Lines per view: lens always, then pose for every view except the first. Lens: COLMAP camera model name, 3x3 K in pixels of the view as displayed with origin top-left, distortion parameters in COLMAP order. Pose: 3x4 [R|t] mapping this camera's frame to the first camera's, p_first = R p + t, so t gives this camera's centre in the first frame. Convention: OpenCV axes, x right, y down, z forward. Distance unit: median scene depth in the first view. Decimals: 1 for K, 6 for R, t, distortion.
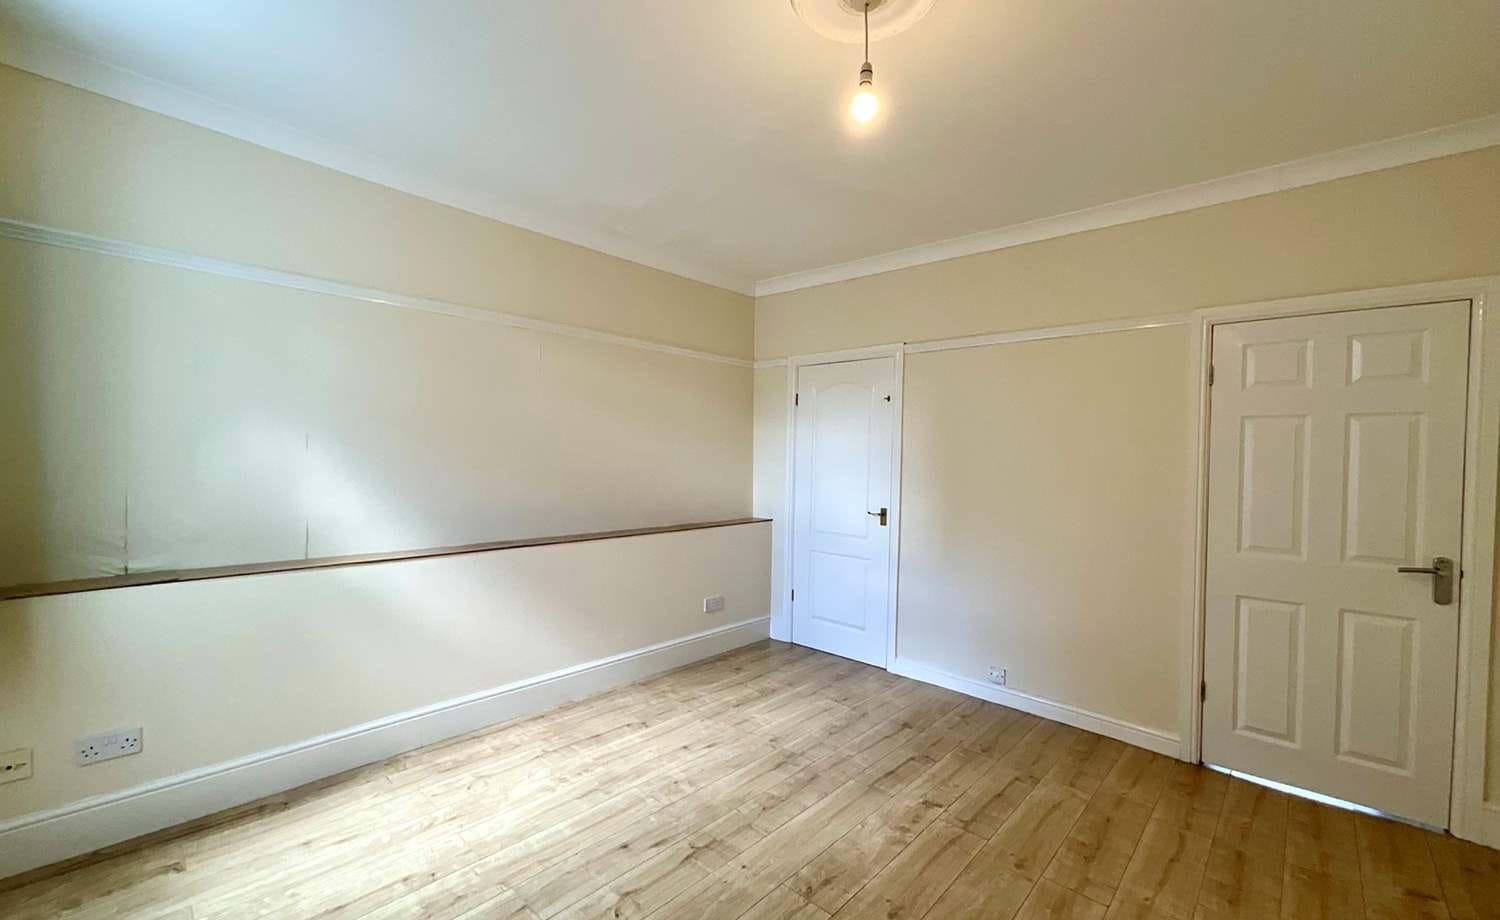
lens RADIAL K [[616.2, 0, 750.6], [0, 616.2, 467.4], [0, 0, 1]] dist [-0.001294, 0.000089]
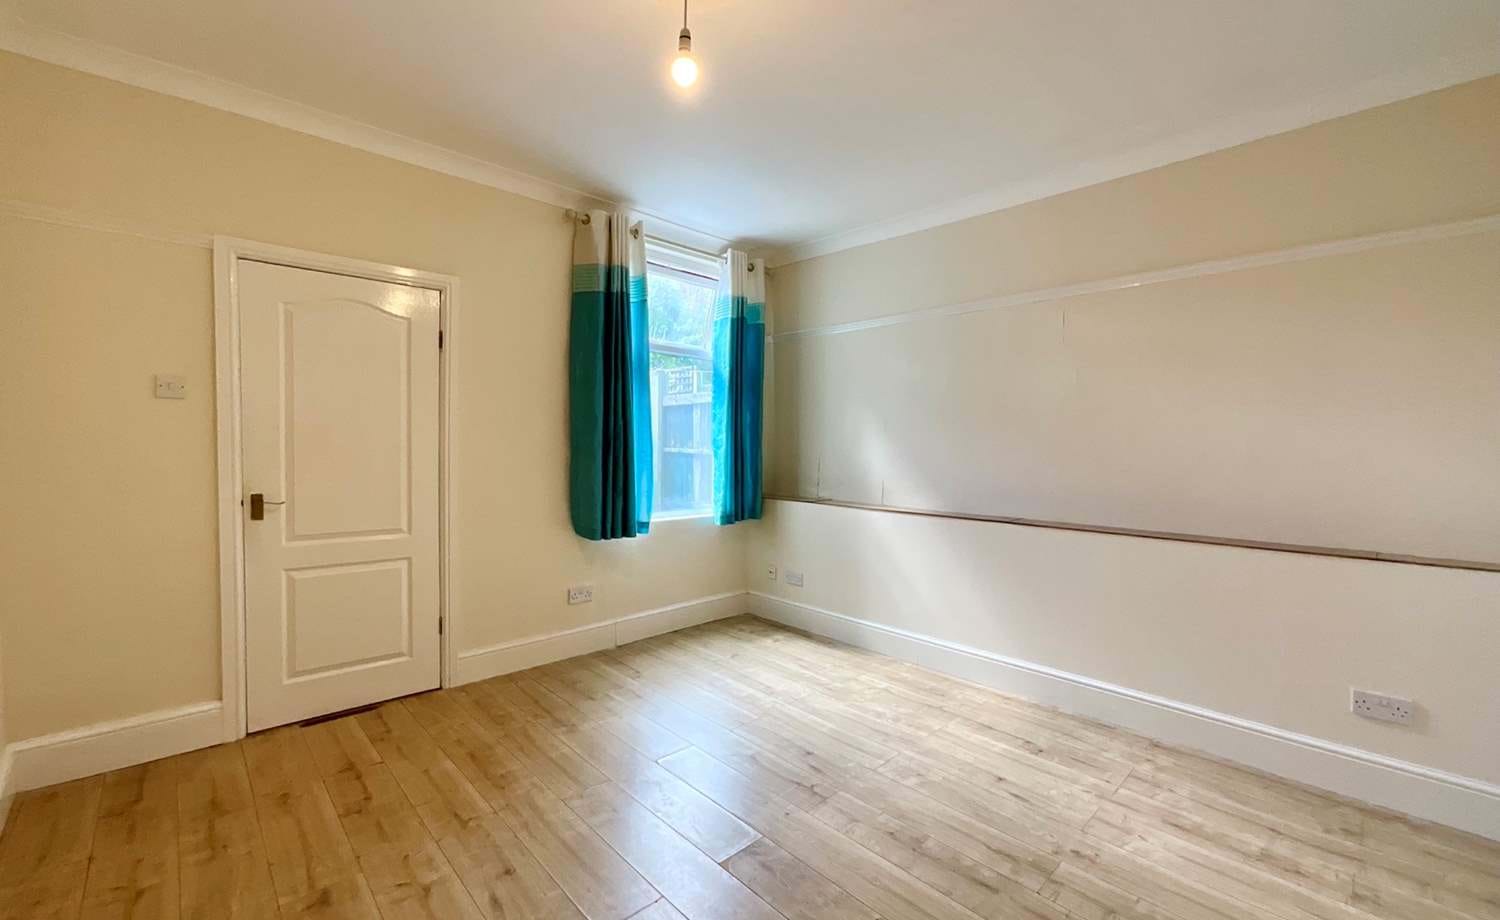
lens RADIAL K [[616.2, 0, 745.6], [0, 616.2, 456.4], [0, 0, 1]] dist [-0.001294, 0.000089]
pose [[-0.075021, -0.003319, -0.997176, 0.707805], [-0.038881, 0.999244, -0.000401, 0.040731], [0.996424, 0.038741, -0.075093, 0.685681]]
